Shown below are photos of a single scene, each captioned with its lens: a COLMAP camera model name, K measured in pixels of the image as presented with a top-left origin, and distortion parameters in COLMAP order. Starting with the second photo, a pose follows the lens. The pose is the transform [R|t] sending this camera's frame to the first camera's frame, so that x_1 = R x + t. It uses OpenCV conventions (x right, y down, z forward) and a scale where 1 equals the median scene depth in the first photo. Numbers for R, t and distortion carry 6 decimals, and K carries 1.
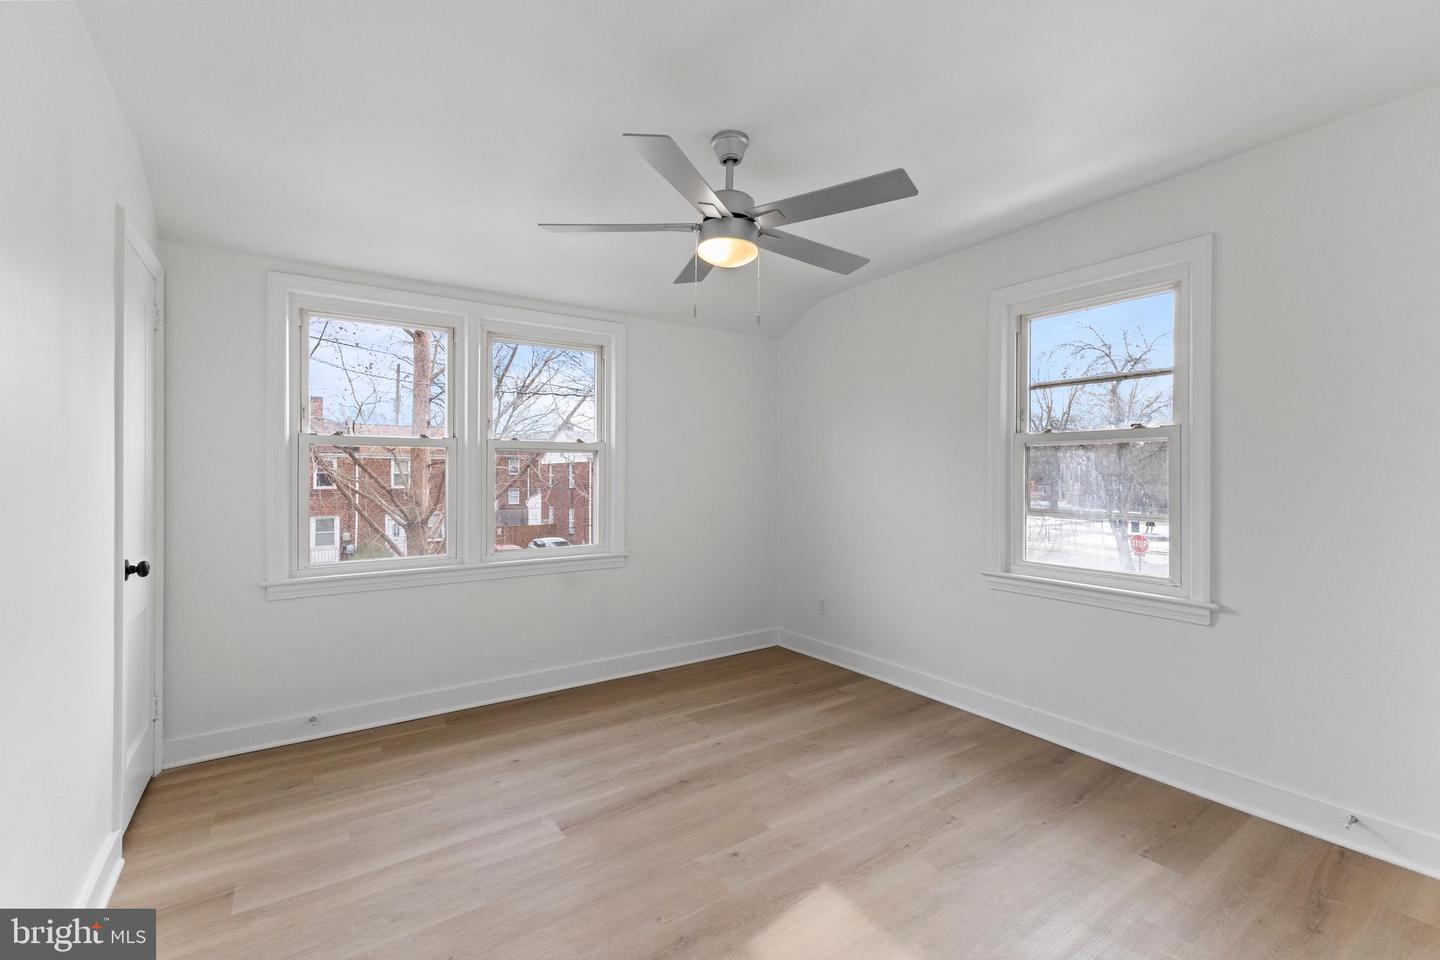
lens RADIAL K [[622.3, 0, 717.4], [0, 622.3, 476.6], [0, 0, 1]] dist [0.018368, -0.004478]
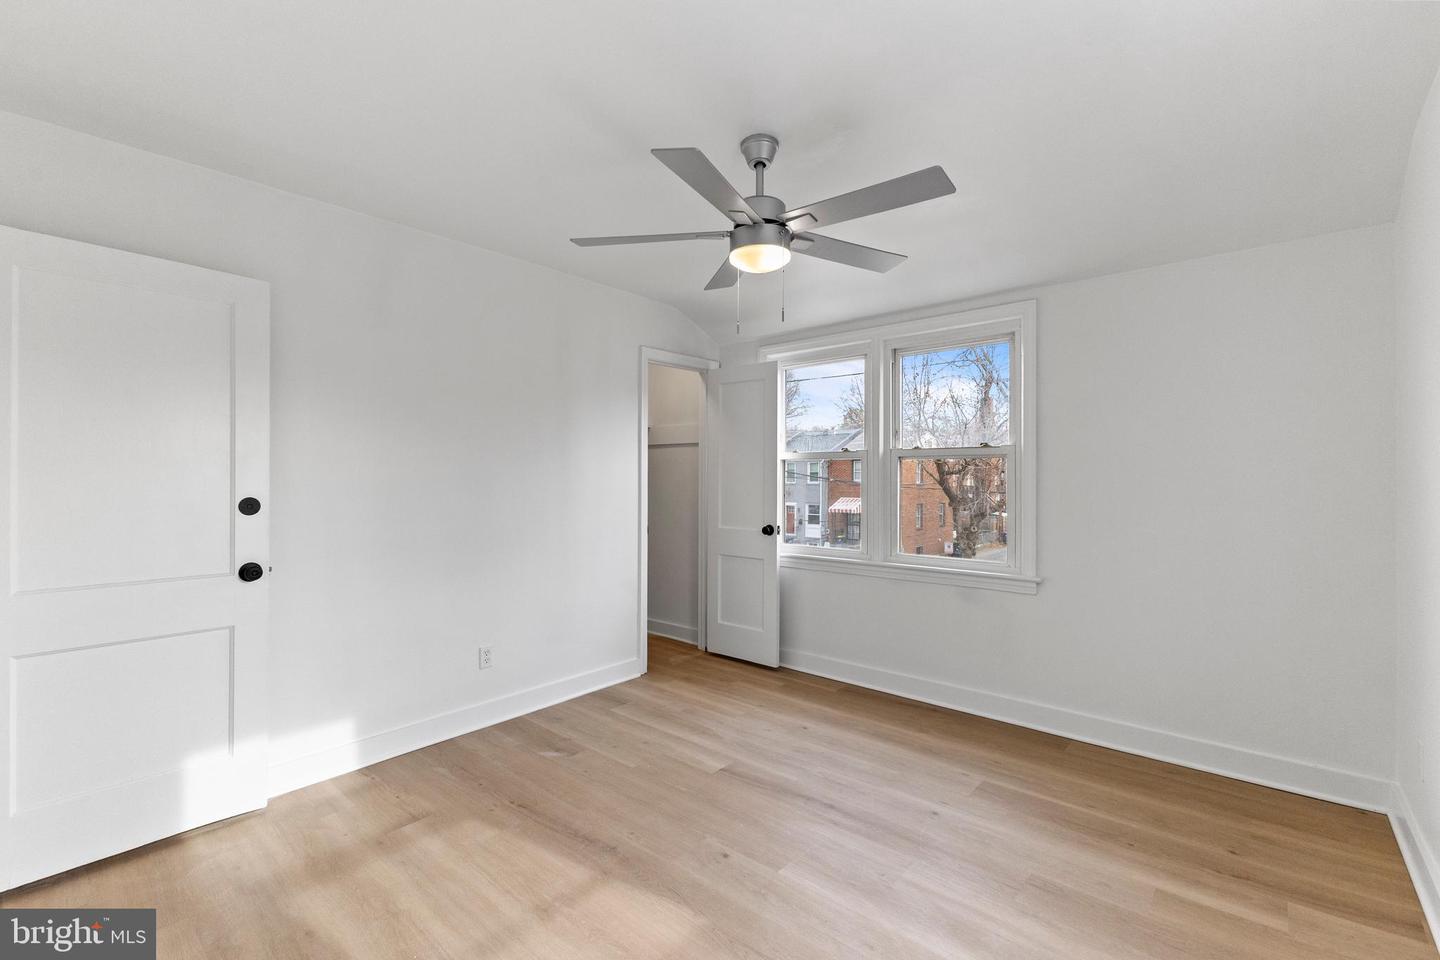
lens RADIAL K [[622.3, 0, 717.4], [0, 622.3, 476.6], [0, 0, 1]] dist [0.018368, -0.004478]
pose [[0.255075, -0.004830, -0.966909, 0.658905], [-0.005123, 0.999967, -0.006347, -0.003279], [0.966908, 0.006572, 0.255042, 0.471549]]
